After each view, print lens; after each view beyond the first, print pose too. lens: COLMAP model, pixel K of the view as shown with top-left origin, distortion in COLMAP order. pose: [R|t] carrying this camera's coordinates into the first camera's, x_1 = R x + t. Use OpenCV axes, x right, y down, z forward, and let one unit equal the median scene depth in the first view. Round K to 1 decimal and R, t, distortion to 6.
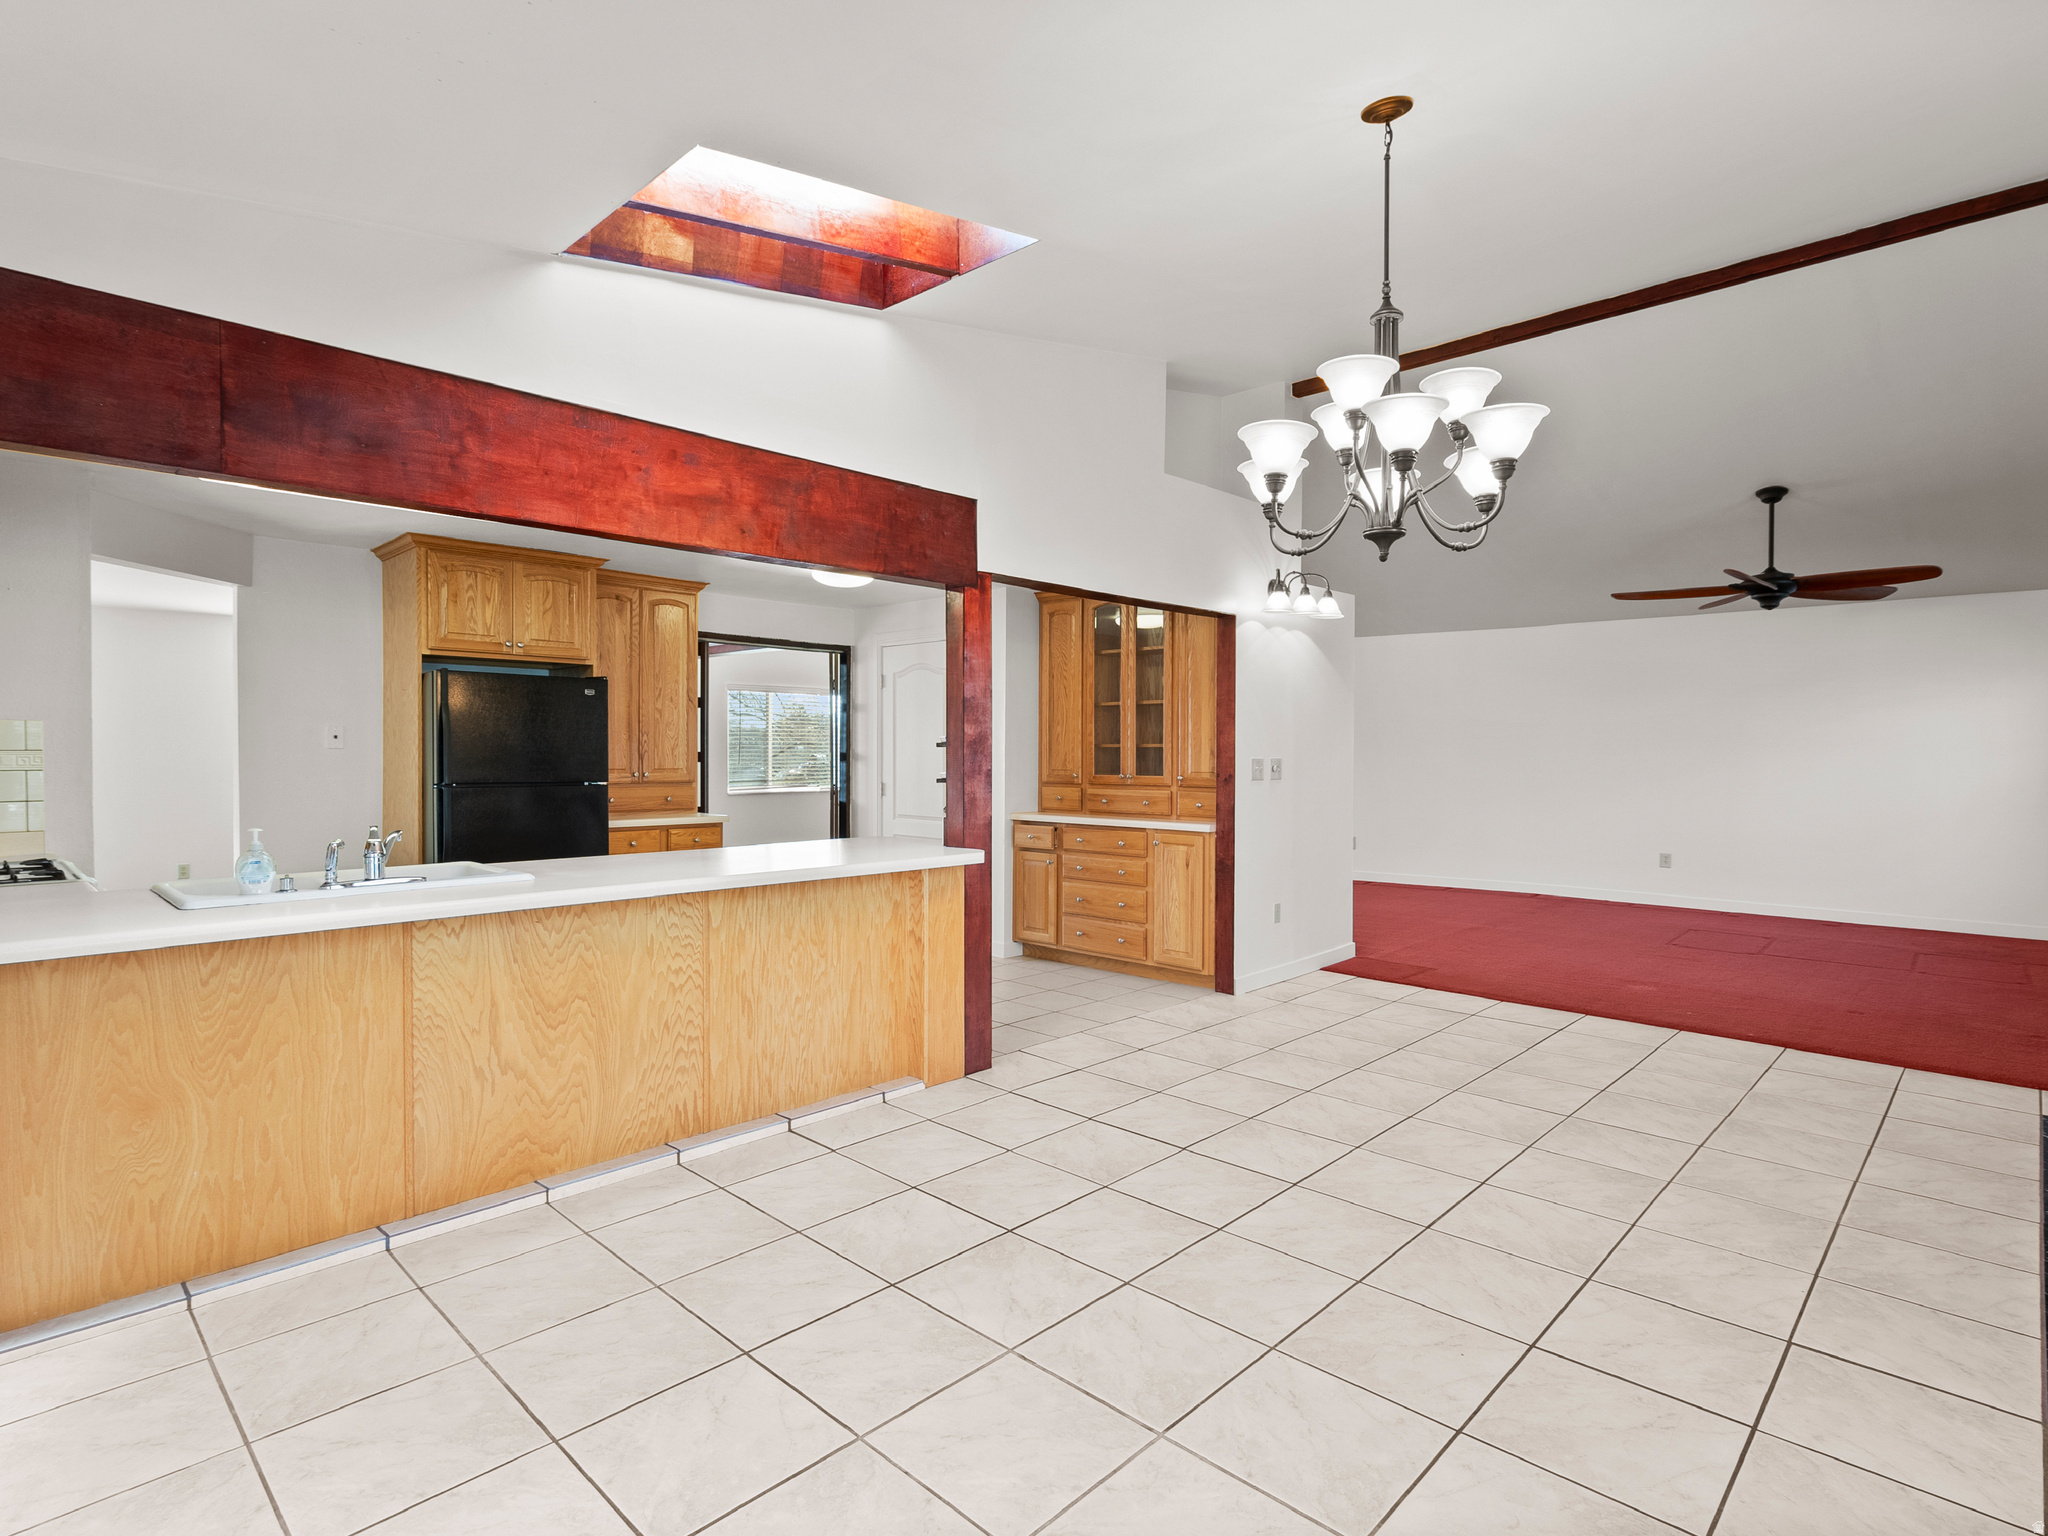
lens RADIAL K [[1044.3, 0, 1024.0], [0, 1044.3, 768.0], [0, 0, 1]] dist [0.000160, 0.000103]
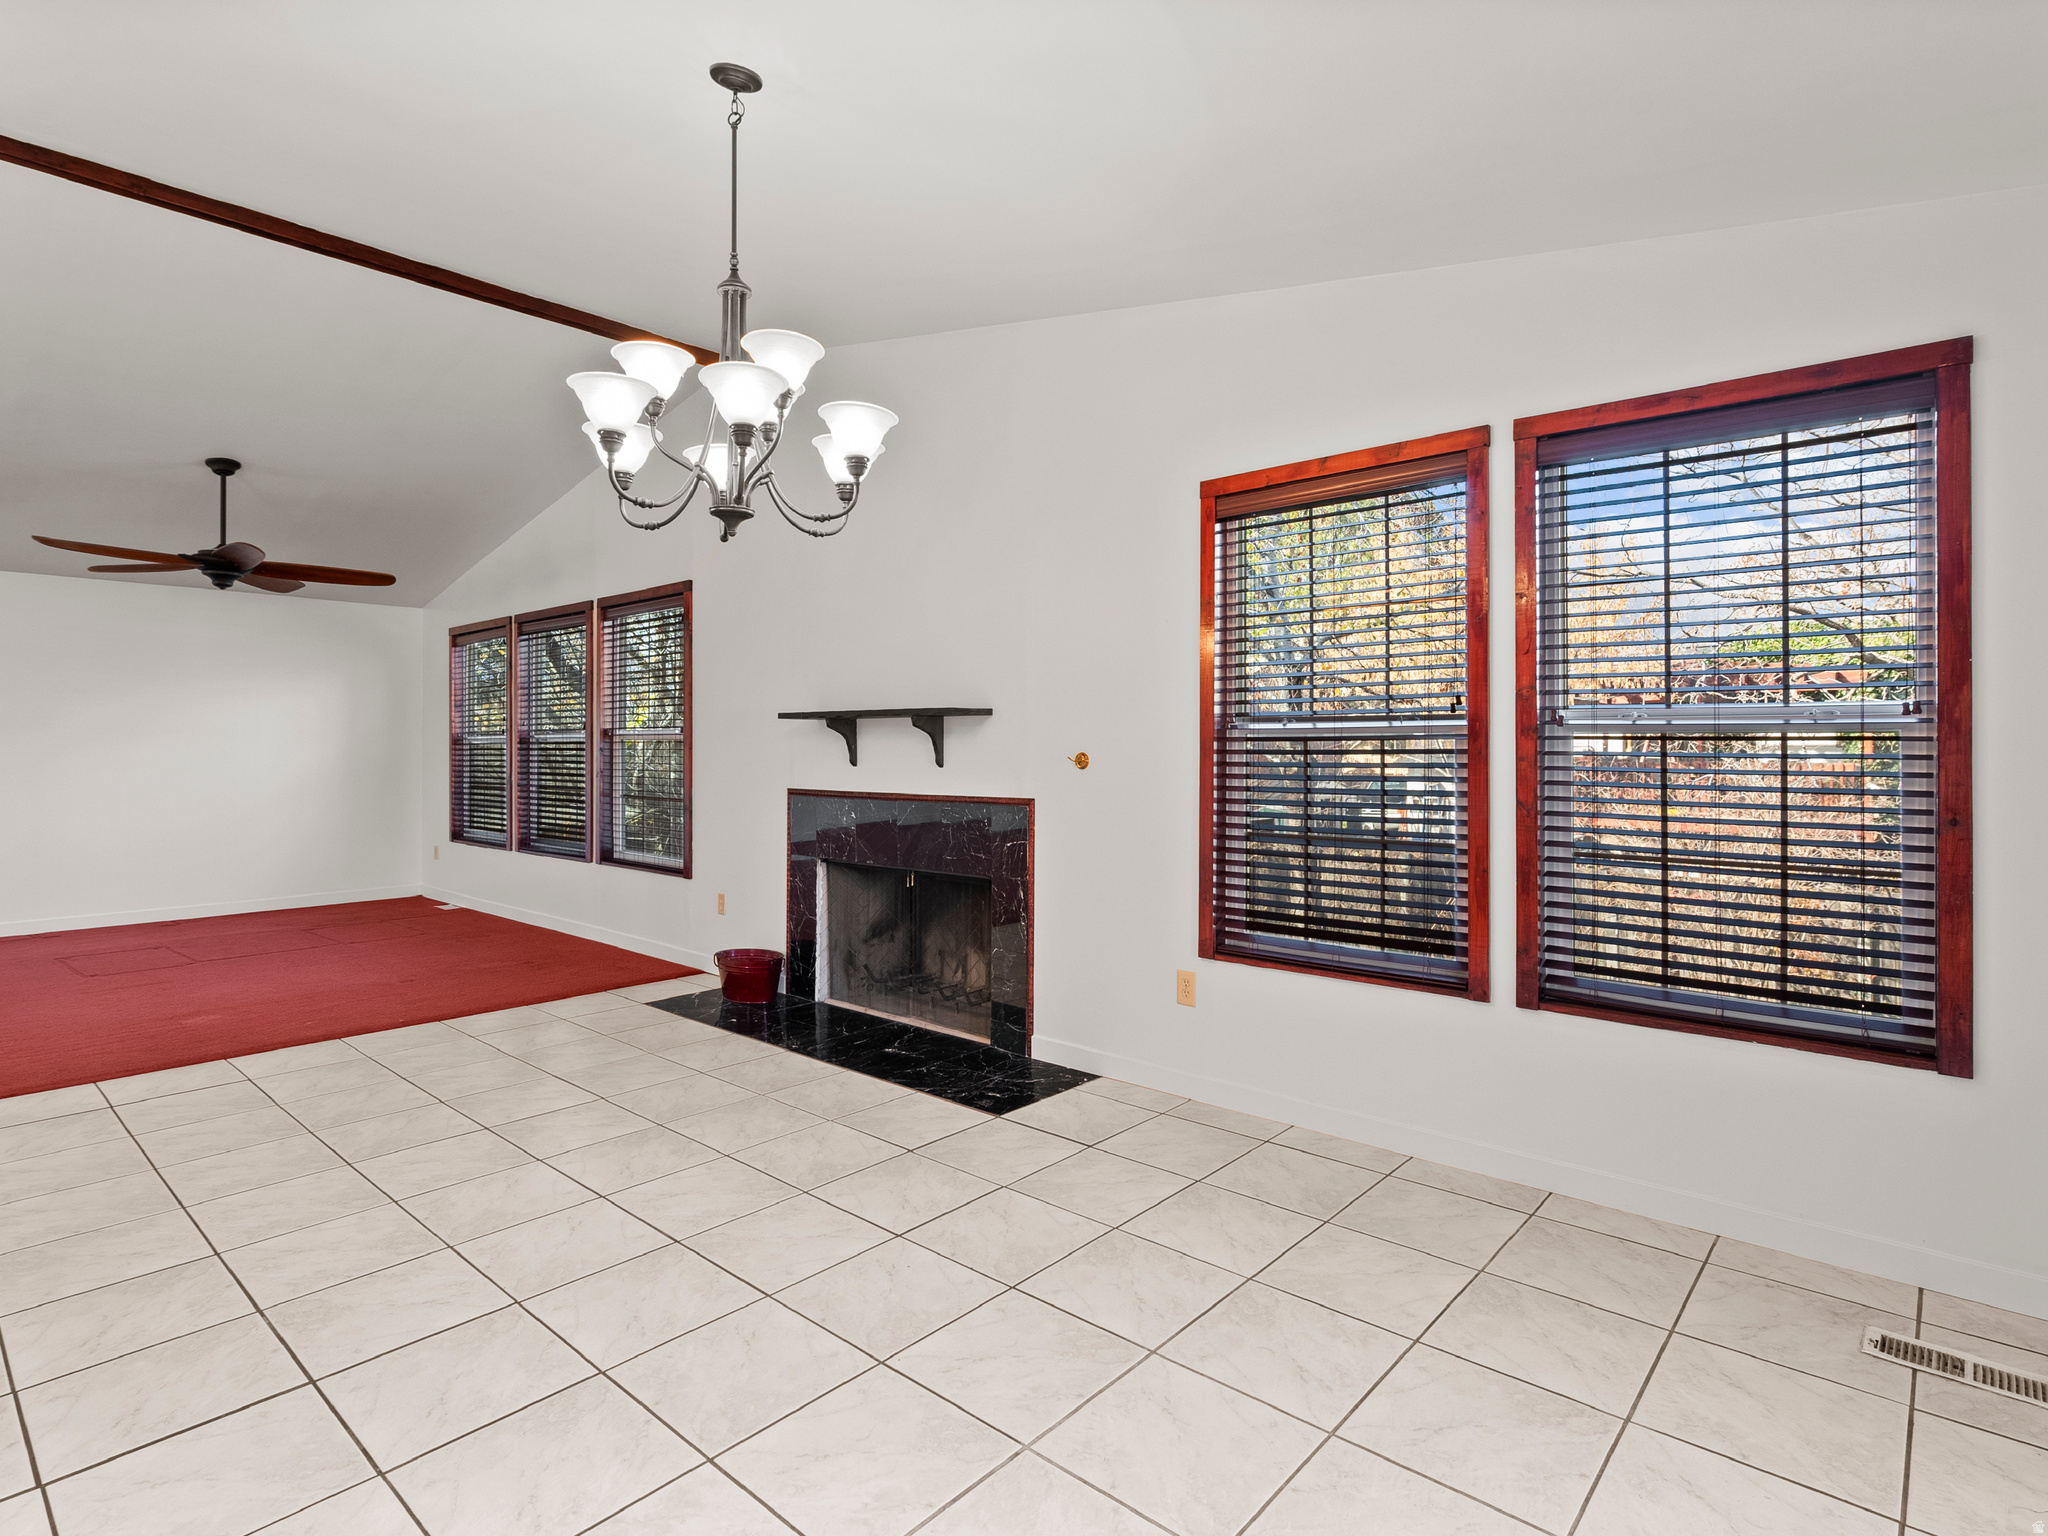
lens RADIAL K [[1072.5, 0, 1025.6], [0, 1072.5, 728.9], [0, 0, 1]] dist [-0.017285, 0.000616]
pose [[-0.040352, 0.006757, 0.999163, -0.582169], [0.020872, 0.999765, -0.005918, -0.012114], [-0.998968, 0.020616, -0.040483, 0.700646]]
